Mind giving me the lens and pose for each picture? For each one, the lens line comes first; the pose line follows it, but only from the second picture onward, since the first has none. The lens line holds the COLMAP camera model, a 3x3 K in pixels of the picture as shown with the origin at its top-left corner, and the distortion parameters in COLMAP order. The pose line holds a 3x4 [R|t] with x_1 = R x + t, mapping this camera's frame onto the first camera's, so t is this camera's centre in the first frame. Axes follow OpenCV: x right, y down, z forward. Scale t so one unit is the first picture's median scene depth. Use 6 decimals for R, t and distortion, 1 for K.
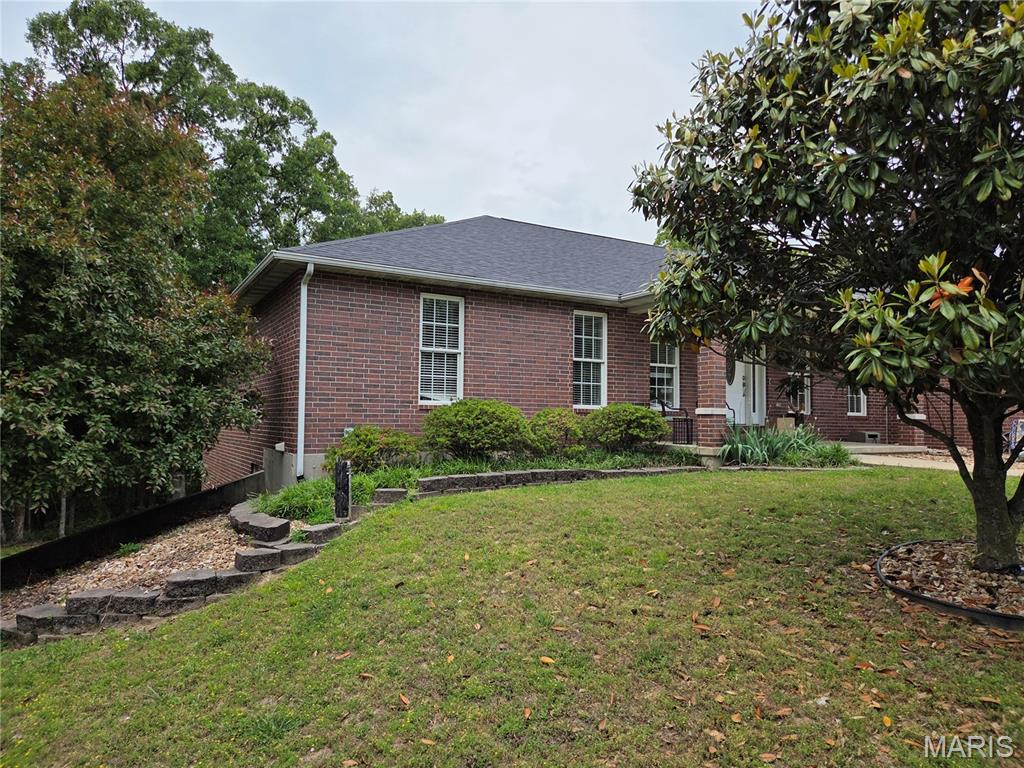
lens RADIAL K [[684.6, 0, 521.4], [0, 684.6, 394.6], [0, 0, 1]] dist [0.074722, -0.065650]
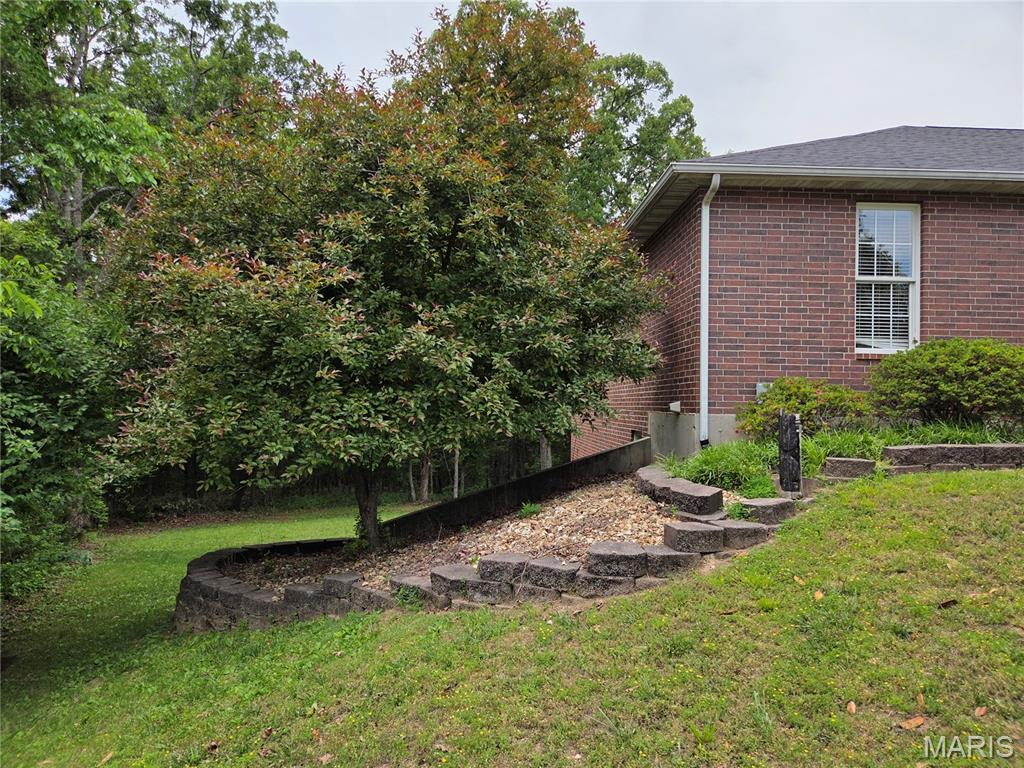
lens RADIAL K [[695.0, 0, 507.7], [0, 695.0, 383.6], [0, 0, 1]] dist [0.068685, -0.068472]
pose [[0.877807, -0.011052, -0.478887, -0.132040], [0.012603, 0.999921, 0.000026, 0.048865], [0.478848, -0.006058, 0.877877, 0.170655]]
